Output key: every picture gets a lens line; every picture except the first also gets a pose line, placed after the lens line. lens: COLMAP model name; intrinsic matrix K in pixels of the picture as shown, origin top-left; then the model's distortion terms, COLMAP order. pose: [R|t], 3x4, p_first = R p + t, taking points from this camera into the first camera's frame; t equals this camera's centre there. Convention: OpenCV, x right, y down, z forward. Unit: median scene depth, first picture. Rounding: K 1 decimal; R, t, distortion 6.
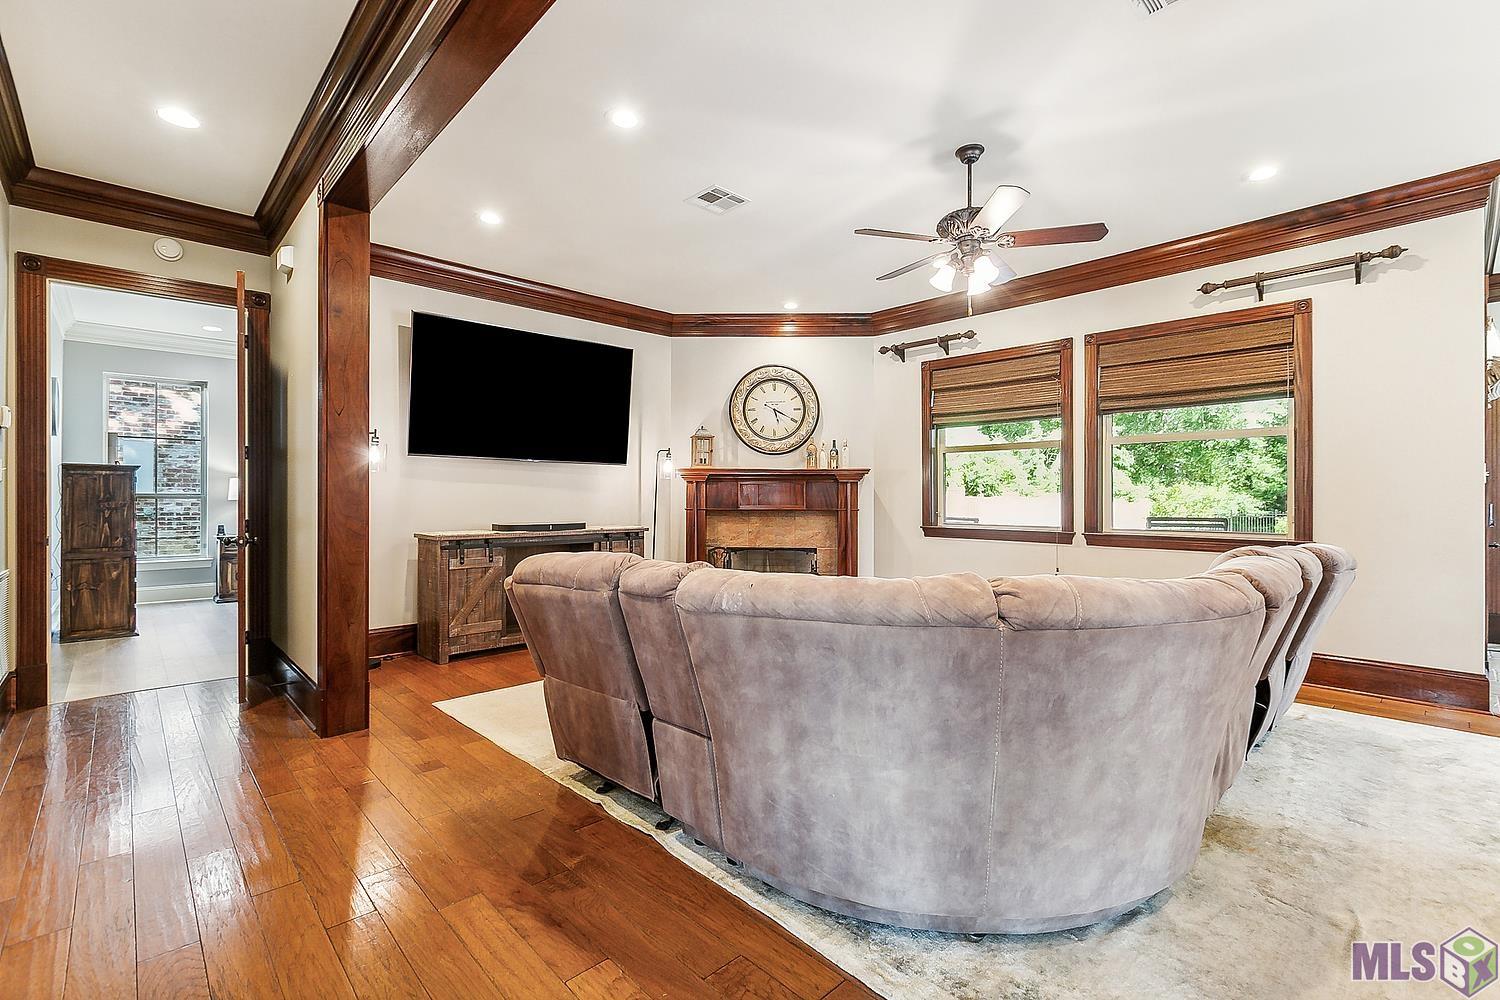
lens RADIAL K [[670.1, 0, 752.5], [0, 670.1, 499.0], [0, 0, 1]] dist [0.000454, 0.000297]
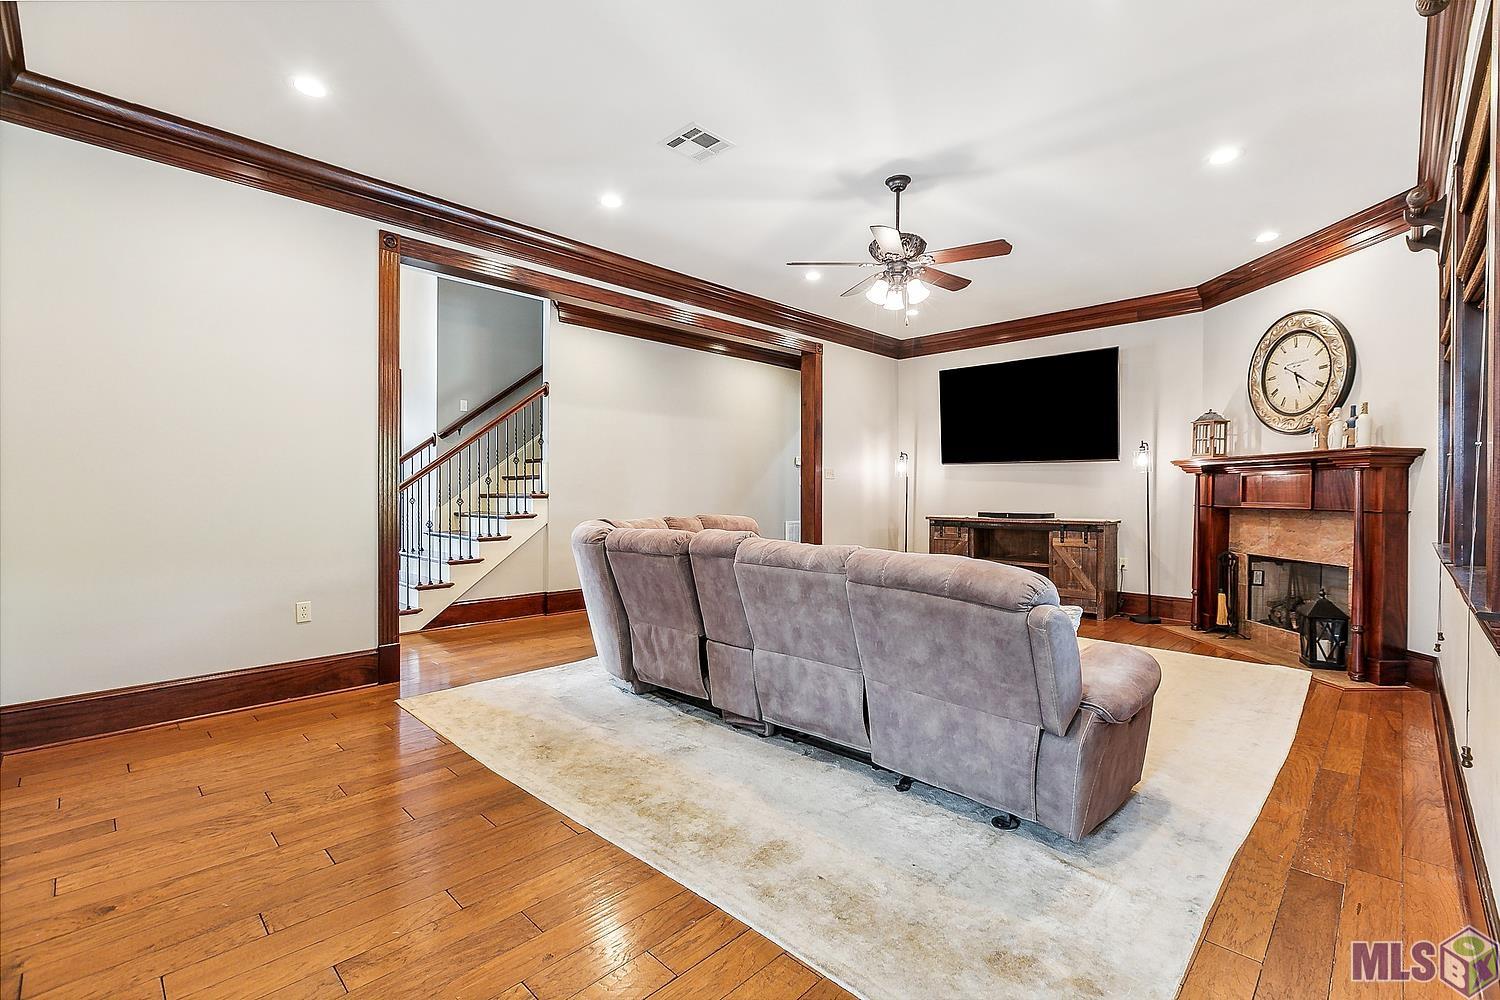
lens RADIAL K [[670.1, 0, 751.5], [0, 670.1, 496.3], [0, 0, 1]] dist [0.000454, 0.000297]
pose [[0.040044, 0.007380, -0.999171, 0.749510], [-0.004819, 0.999963, 0.007193, -0.000309], [0.999186, 0.004527, 0.040078, 0.371049]]
